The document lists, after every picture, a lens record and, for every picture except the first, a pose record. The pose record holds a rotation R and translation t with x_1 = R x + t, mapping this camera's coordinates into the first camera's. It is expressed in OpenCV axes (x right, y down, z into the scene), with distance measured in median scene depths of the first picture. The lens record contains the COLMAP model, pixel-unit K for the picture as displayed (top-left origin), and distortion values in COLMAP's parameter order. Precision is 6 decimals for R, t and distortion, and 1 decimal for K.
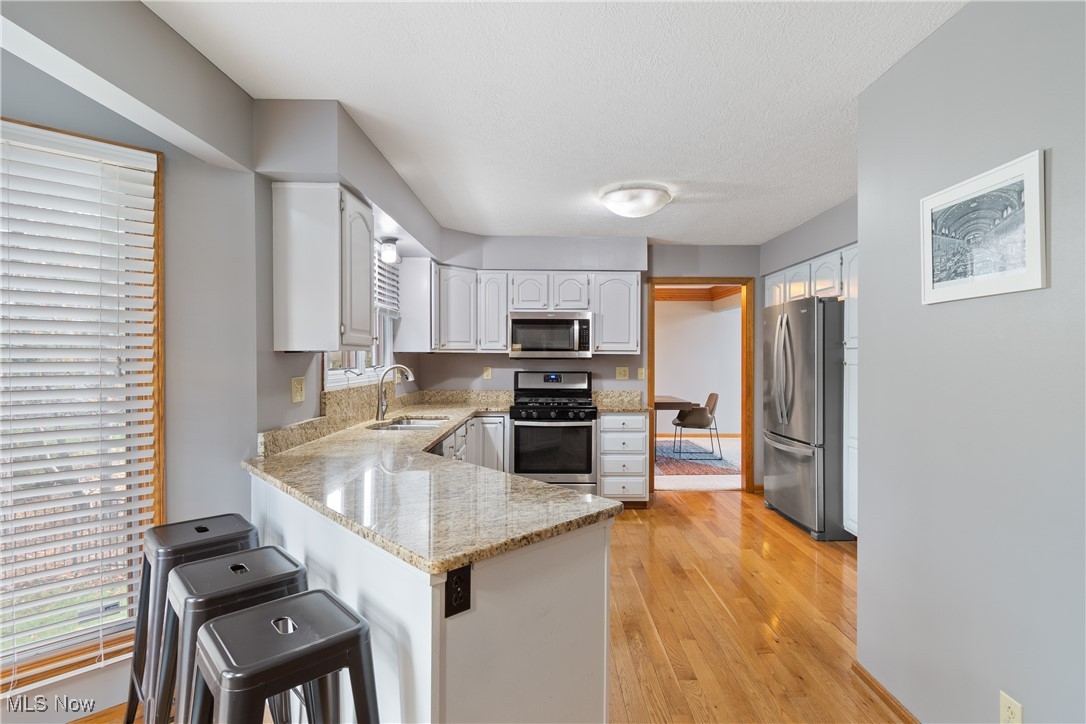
lens RADIAL K [[521.4, 0, 542.1], [0, 521.4, 361.7], [0, 0, 1]] dist [0.001862, -0.003496]
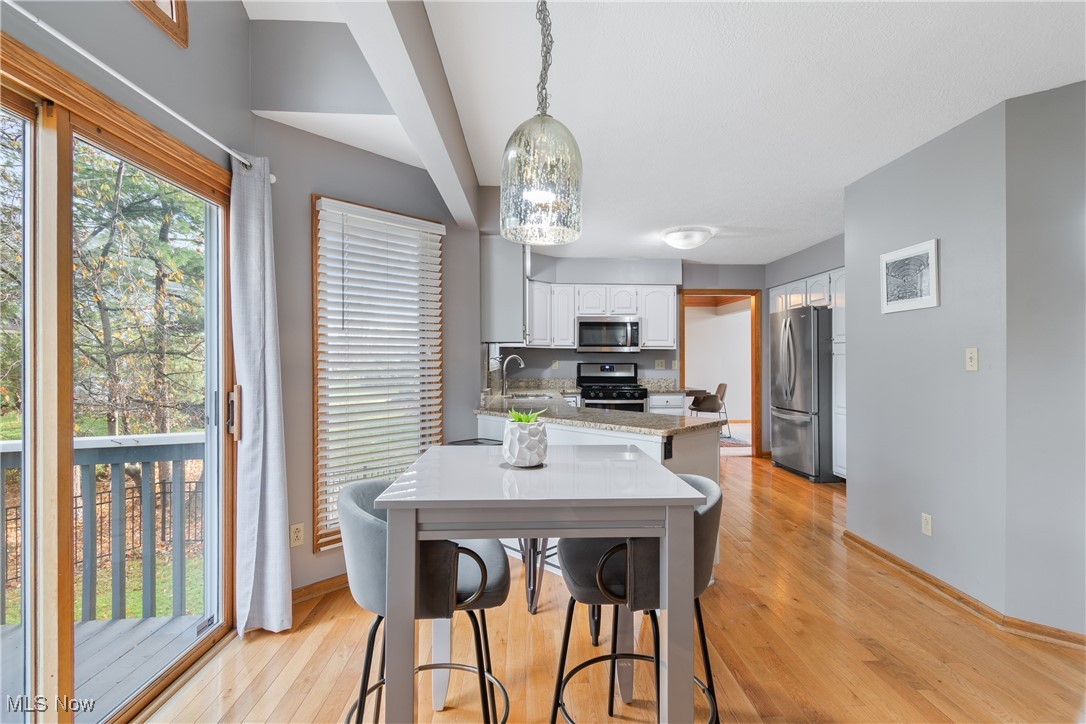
lens RADIAL K [[521.4, 0, 544.5], [0, 521.4, 360.9], [0, 0, 1]] dist [0.001862, -0.003496]
pose [[0.999299, -0.002916, 0.037312, -0.204361], [0.003213, 0.999964, -0.007902, 0.026212], [-0.037288, 0.008017, 0.999272, -0.306941]]
